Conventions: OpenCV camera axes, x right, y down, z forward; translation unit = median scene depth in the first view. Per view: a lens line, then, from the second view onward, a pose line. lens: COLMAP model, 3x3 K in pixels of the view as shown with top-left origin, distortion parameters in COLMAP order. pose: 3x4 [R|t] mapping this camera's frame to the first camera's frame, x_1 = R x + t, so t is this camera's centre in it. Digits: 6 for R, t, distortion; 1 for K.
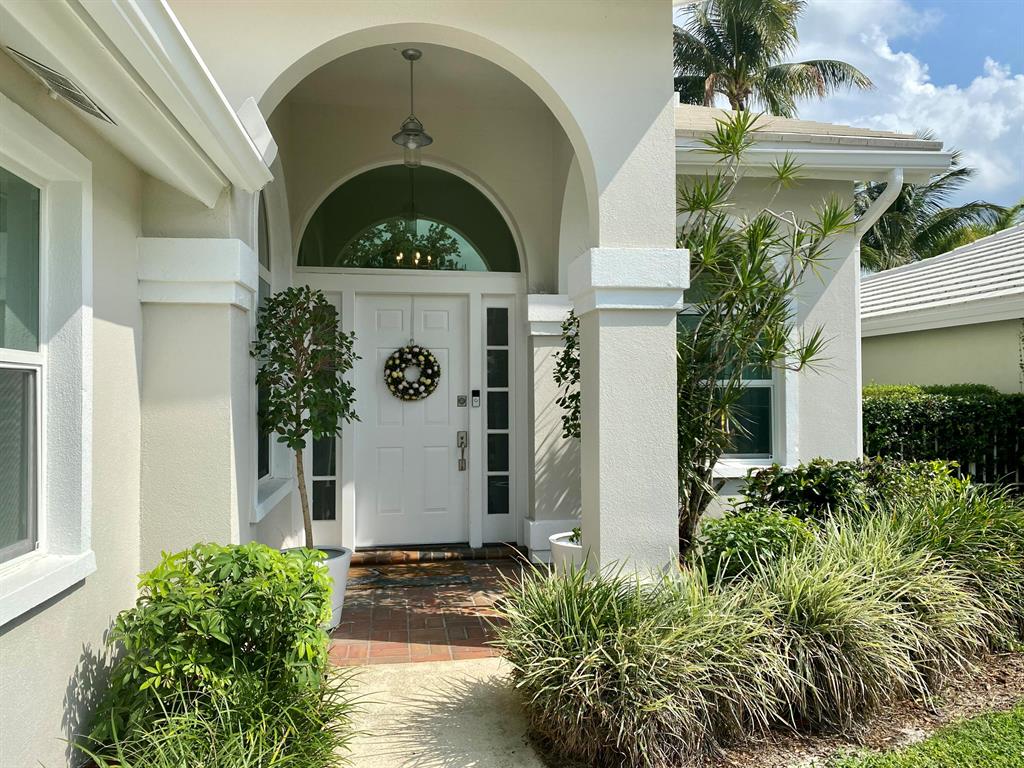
lens RADIAL K [[777.8, 0, 510.6], [0, 777.8, 383.8], [0, 0, 1]] dist [-0.003234, -0.000332]
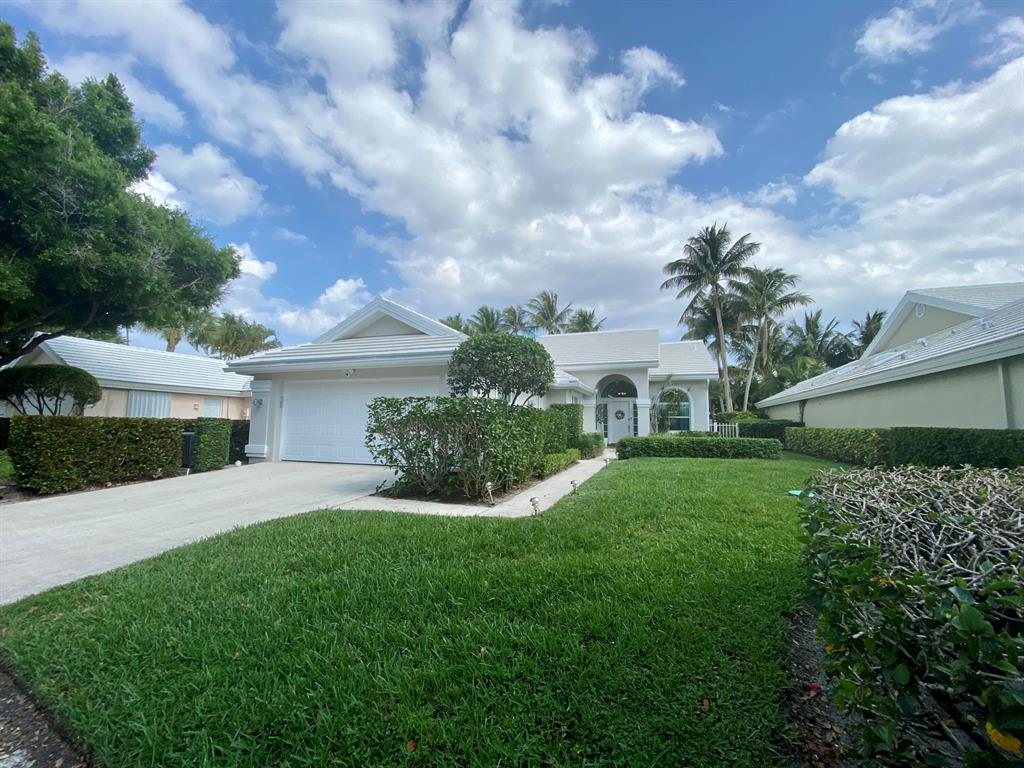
lens RADIAL K [[420.6, 0, 510.8], [0, 420.6, 384.6], [0, 0, 1]] dist [0.023266, -0.010116]
pose [[0.890824, -0.040809, -0.452512, 0.632016], [-0.002961, 0.995416, -0.095598, 0.069676], [0.454339, 0.086501, 0.886619, -2.401142]]
